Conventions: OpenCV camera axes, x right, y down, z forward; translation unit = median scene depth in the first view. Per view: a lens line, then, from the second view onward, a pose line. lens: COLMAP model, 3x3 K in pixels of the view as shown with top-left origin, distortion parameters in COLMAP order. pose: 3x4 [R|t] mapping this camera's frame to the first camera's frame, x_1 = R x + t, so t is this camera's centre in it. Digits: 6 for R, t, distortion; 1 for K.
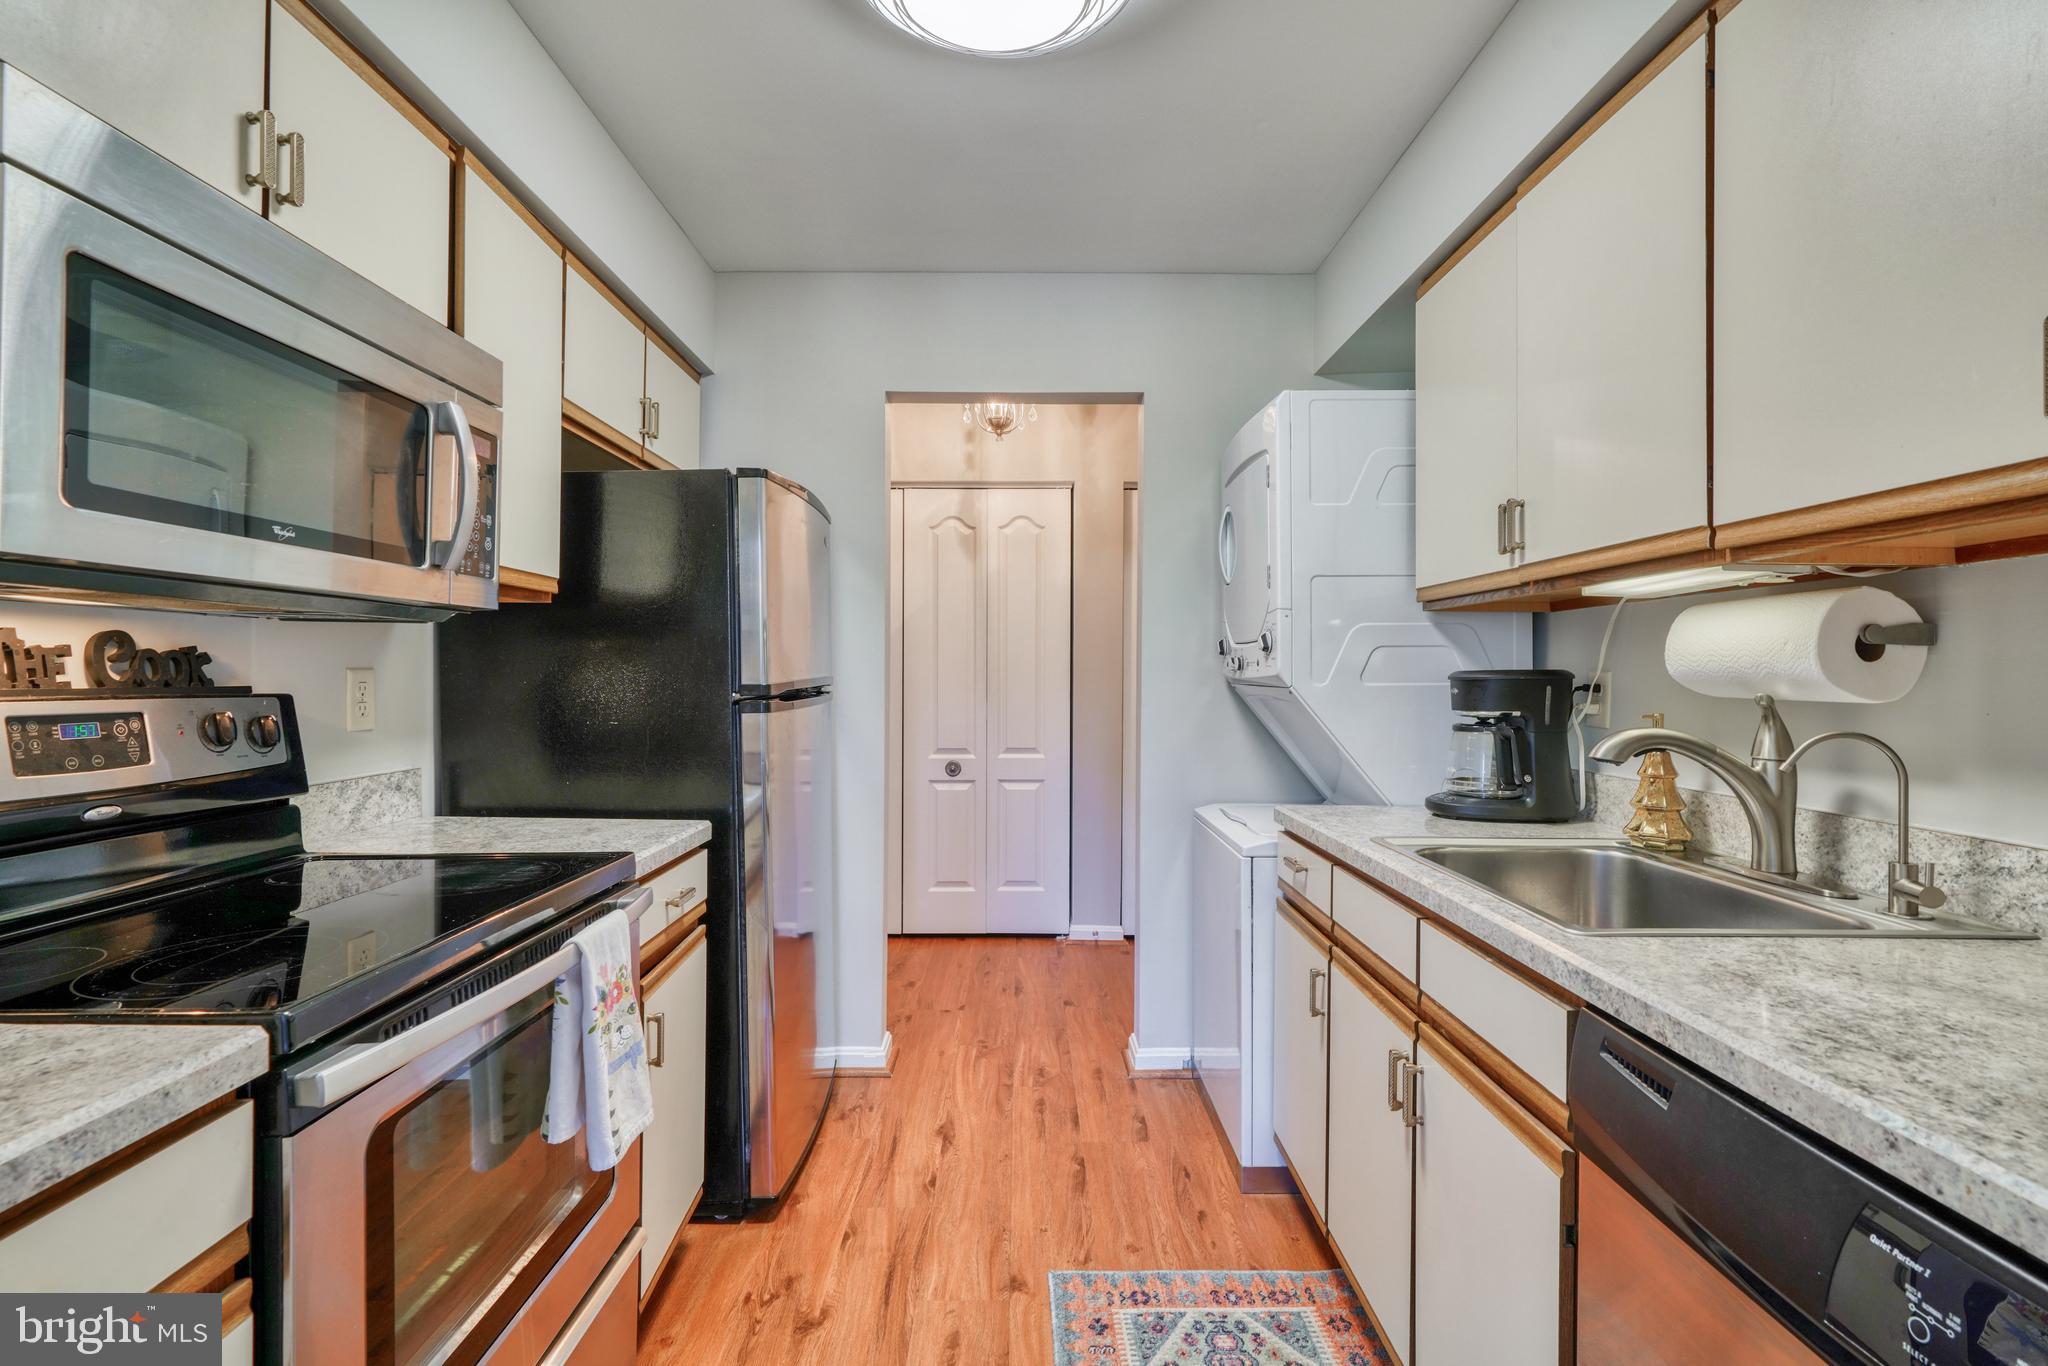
lens RADIAL K [[934.1, 0, 1009.1], [0, 934.1, 675.1], [0, 0, 1]] dist [-0.011195, 0.005976]
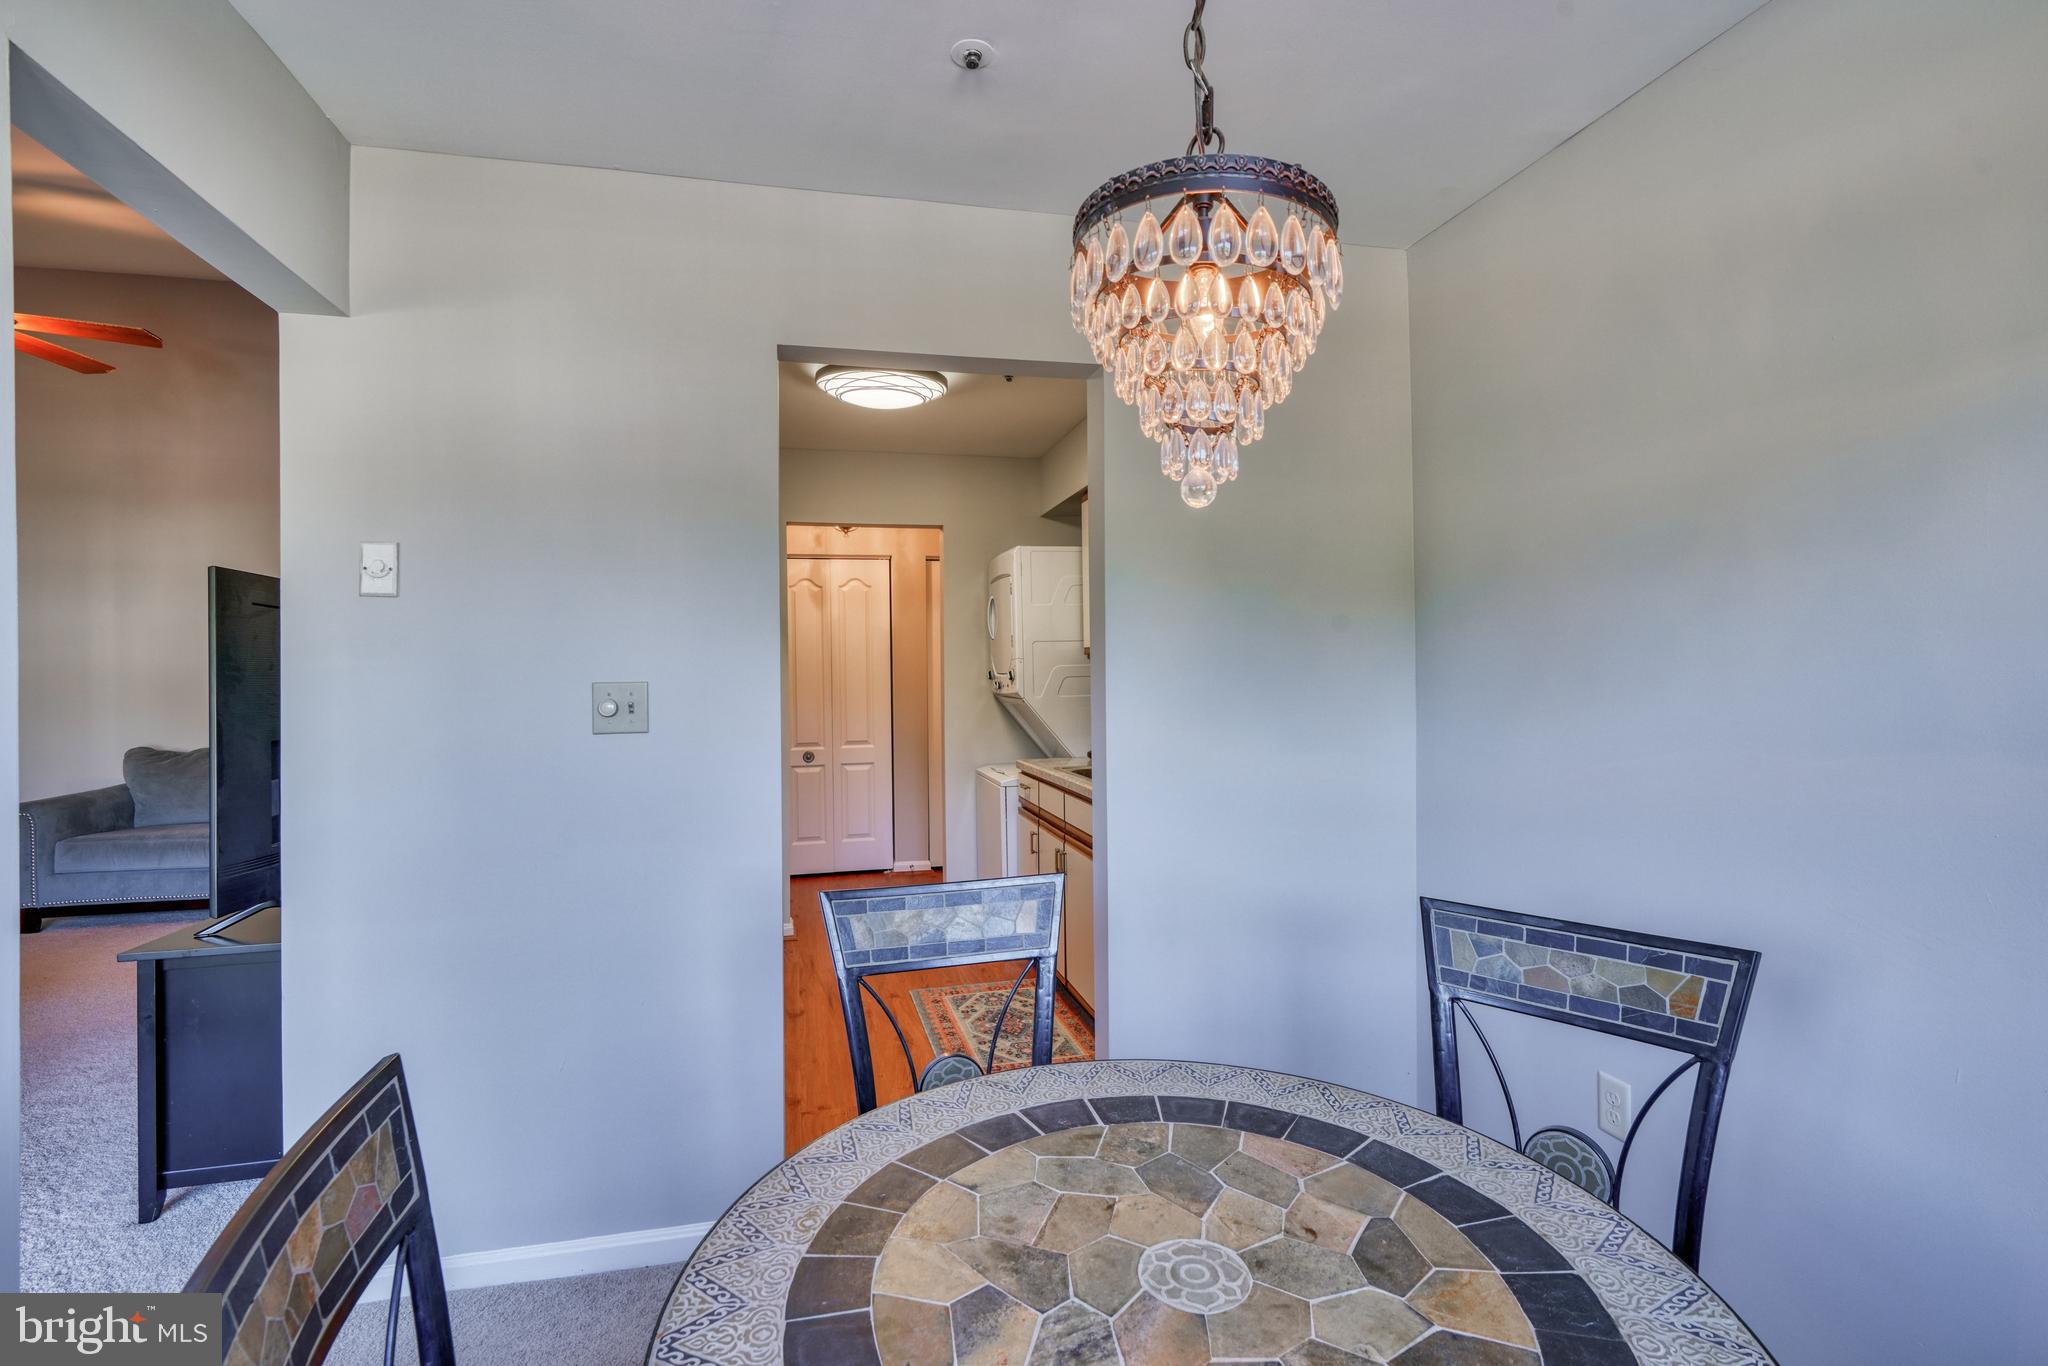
lens RADIAL K [[934.1, 0, 1023.5], [0, 934.1, 679.1], [0, 0, 1]] dist [-0.011195, 0.005976]
pose [[0.970019, -0.016931, 0.242438, -0.205776], [0.016492, 0.999857, 0.003841, -0.042658], [-0.242468, 0.000272, 0.970159, -1.076426]]
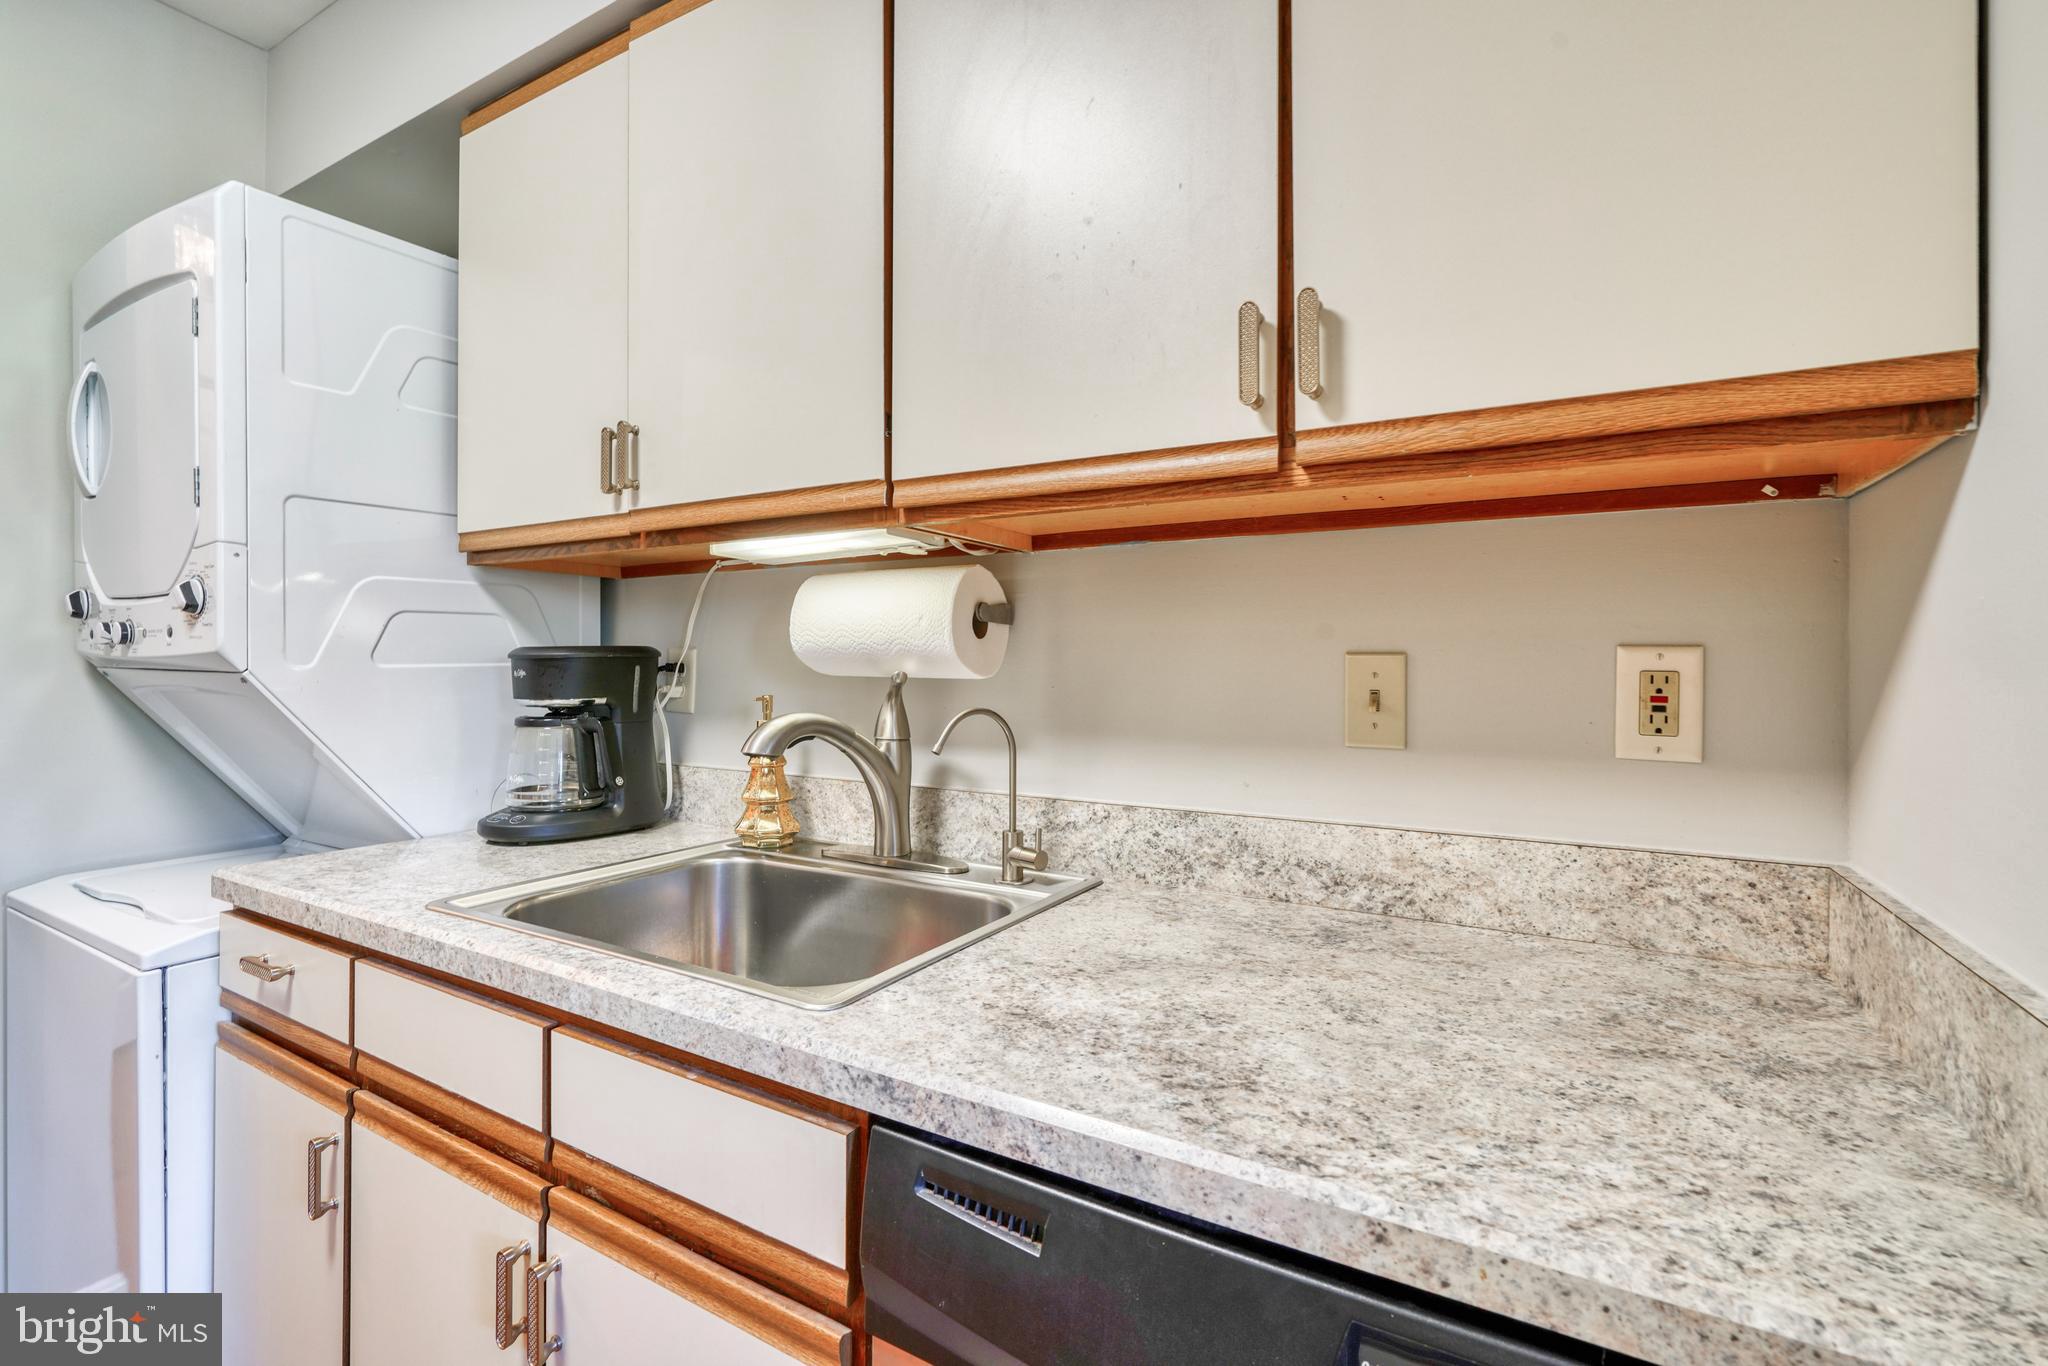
lens RADIAL K [[934.1, 0, 1022.1], [0, 934.1, 658.3], [0, 0, 1]] dist [-0.011195, 0.005976]
pose [[0.505391, -0.002302, 0.862887, 0.040253], [0.000519, 0.999997, 0.002364, 0.003523], [-0.862890, -0.000747, 0.505391, 0.303639]]
